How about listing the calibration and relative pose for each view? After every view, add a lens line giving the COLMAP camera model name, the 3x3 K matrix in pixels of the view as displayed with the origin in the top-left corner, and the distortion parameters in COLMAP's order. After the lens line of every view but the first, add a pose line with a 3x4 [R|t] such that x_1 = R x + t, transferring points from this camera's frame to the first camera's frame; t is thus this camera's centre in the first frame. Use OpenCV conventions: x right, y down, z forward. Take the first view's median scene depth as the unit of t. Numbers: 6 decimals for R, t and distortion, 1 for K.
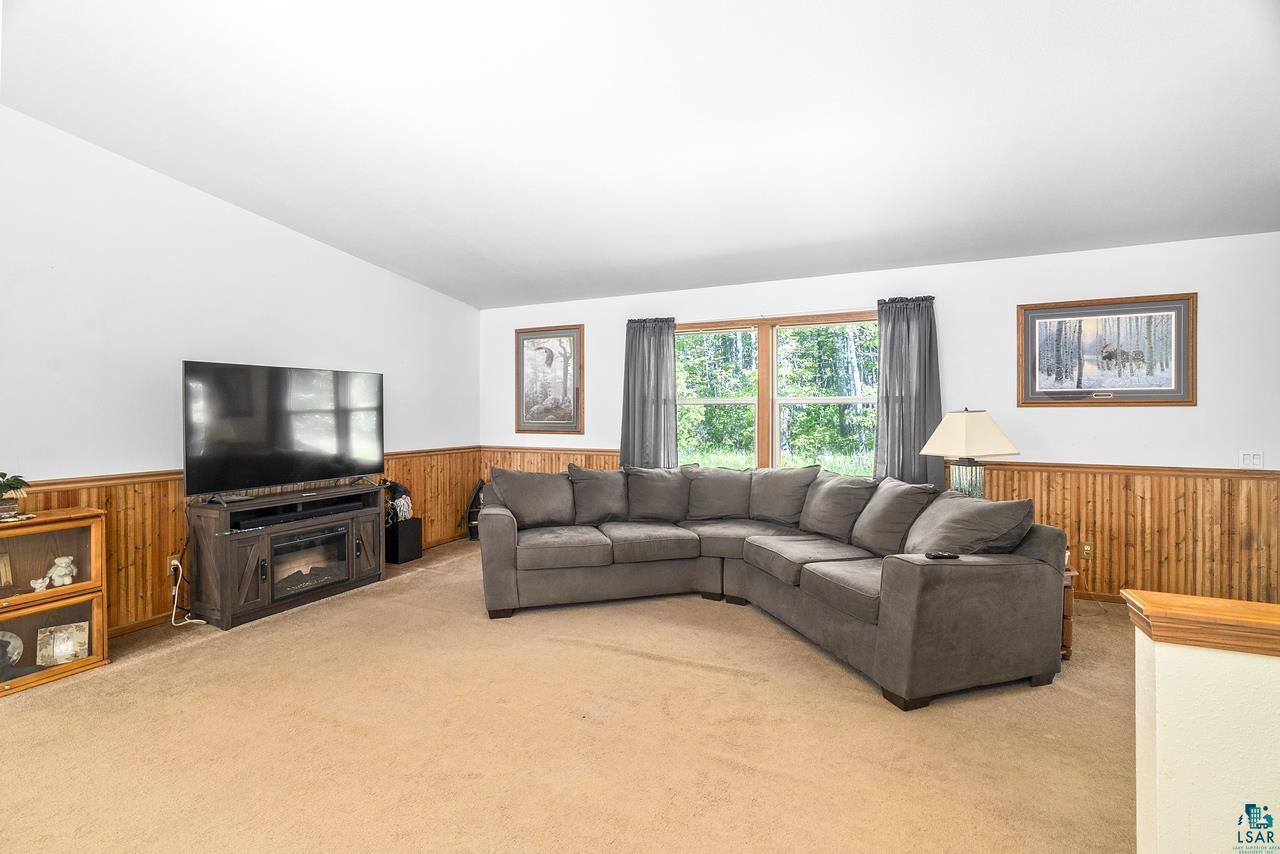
lens RADIAL K [[582.2, 0, 640.0], [0, 582.2, 427.0], [0, 0, 1]] dist [-0.002977, 0.000401]
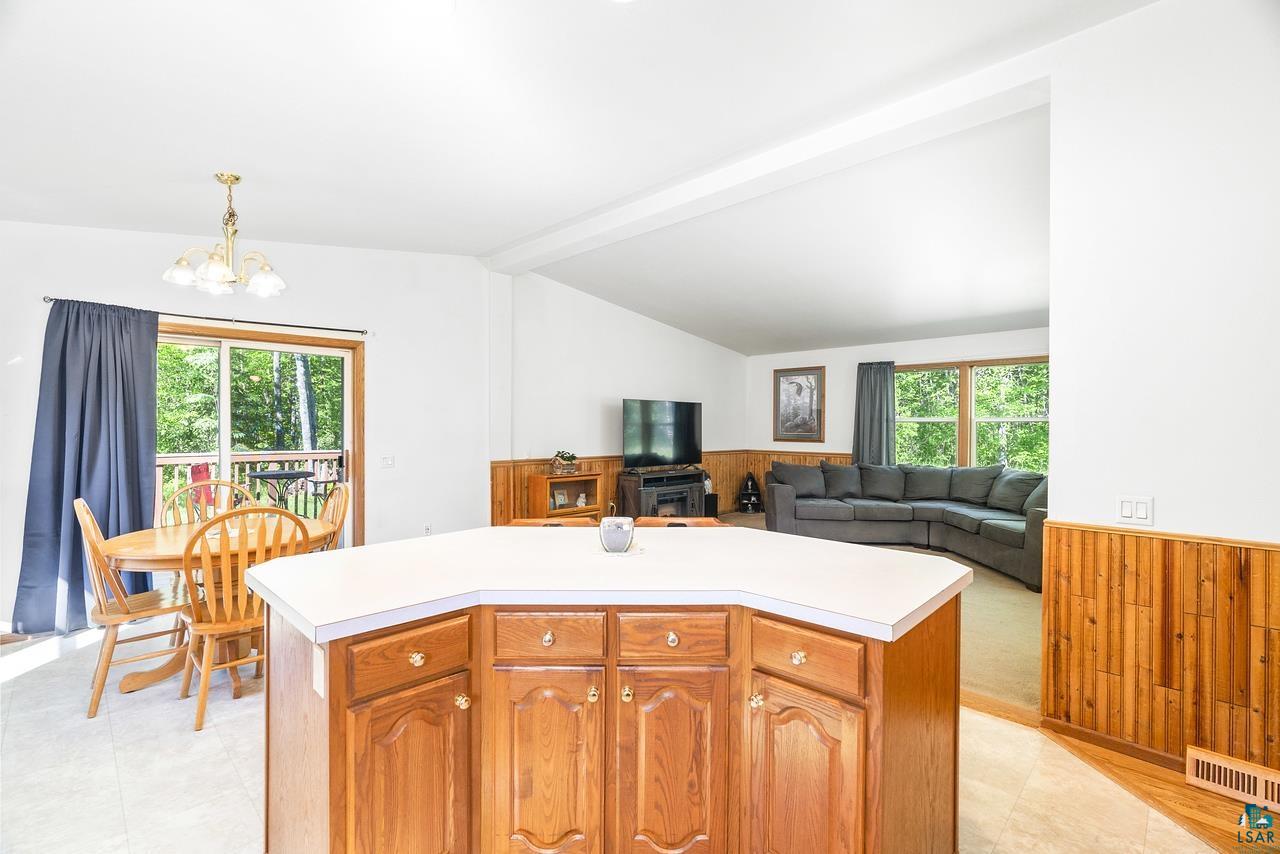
lens RADIAL K [[582.2, 0, 640.0], [0, 582.2, 427.0], [0, 0, 1]] dist [-0.002977, 0.000401]
pose [[0.944325, 0.007995, -0.328916, -0.057620], [-0.016696, 0.999581, -0.023637, 0.016567], [0.328589, 0.027813, 0.944063, -0.535208]]
